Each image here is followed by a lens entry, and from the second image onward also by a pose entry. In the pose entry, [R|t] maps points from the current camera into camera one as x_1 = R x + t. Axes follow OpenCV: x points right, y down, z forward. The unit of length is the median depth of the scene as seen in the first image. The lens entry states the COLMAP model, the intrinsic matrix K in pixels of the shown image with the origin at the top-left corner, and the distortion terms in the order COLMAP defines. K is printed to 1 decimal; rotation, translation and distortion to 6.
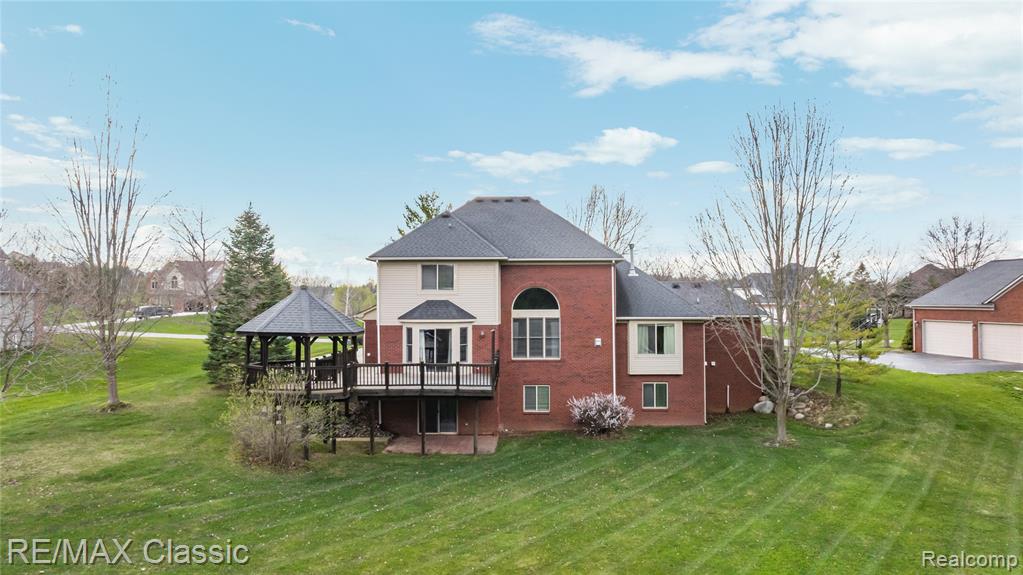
lens RADIAL K [[711.5, 0, 511.5], [0, 711.5, 287.5], [0, 0, 1]] dist [-0.023216, -0.002721]
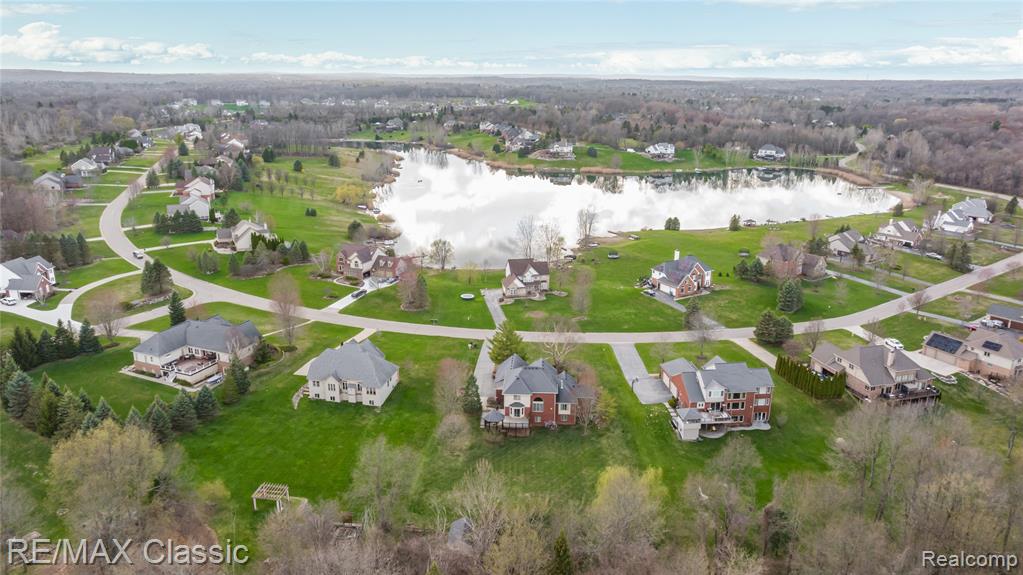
lens RADIAL K [[711.5, 0, 511.5], [0, 711.5, 287.5], [0, 0, 1]] dist [-0.023216, -0.002721]
pose [[0.999311, 0.019739, -0.031438, -0.007628], [-0.009086, 0.951214, 0.308398, -2.091690], [0.035992, -0.307900, 0.950738, -3.151492]]
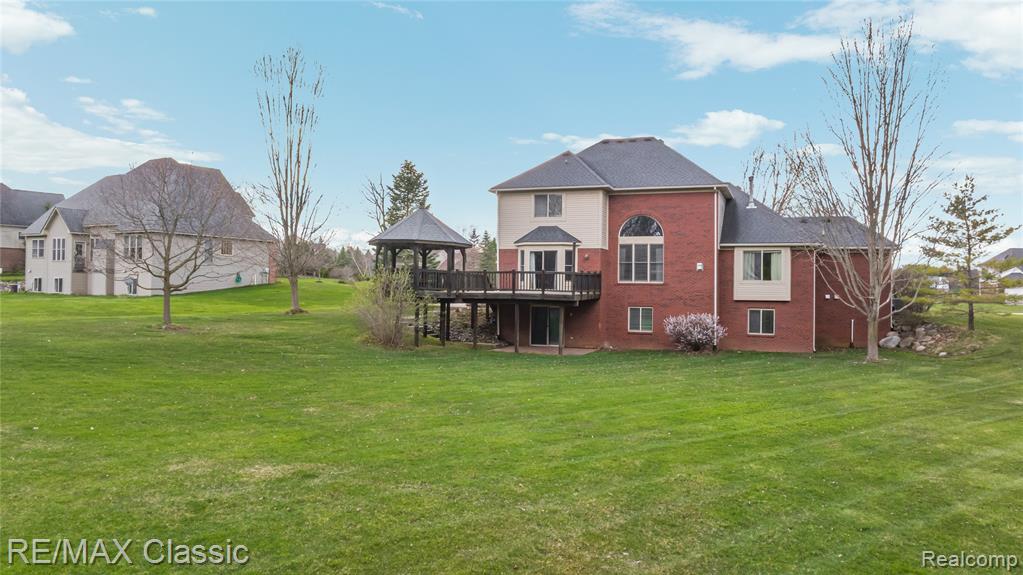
lens RADIAL K [[711.5, 0, 511.5], [0, 711.5, 287.5], [0, 0, 1]] dist [-0.023216, -0.002721]
pose [[0.945876, 0.015383, -0.324162, 0.197404], [-0.010724, 0.999812, 0.016155, 0.092988], [0.324350, -0.011804, 0.945864, -0.069814]]
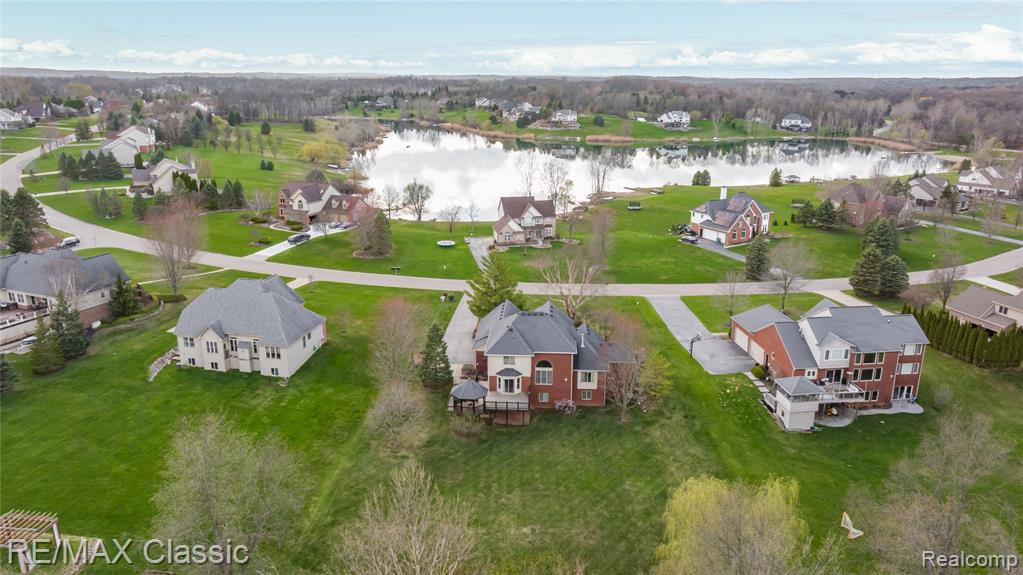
lens RADIAL K [[711.5, 0, 511.5], [0, 711.5, 287.5], [0, 0, 1]] dist [-0.023216, -0.002721]
pose [[0.999343, 0.018420, -0.031199, -0.011788], [-0.008044, 0.952432, 0.304645, -1.116249], [0.035327, -0.304194, 0.951955, -1.554502]]
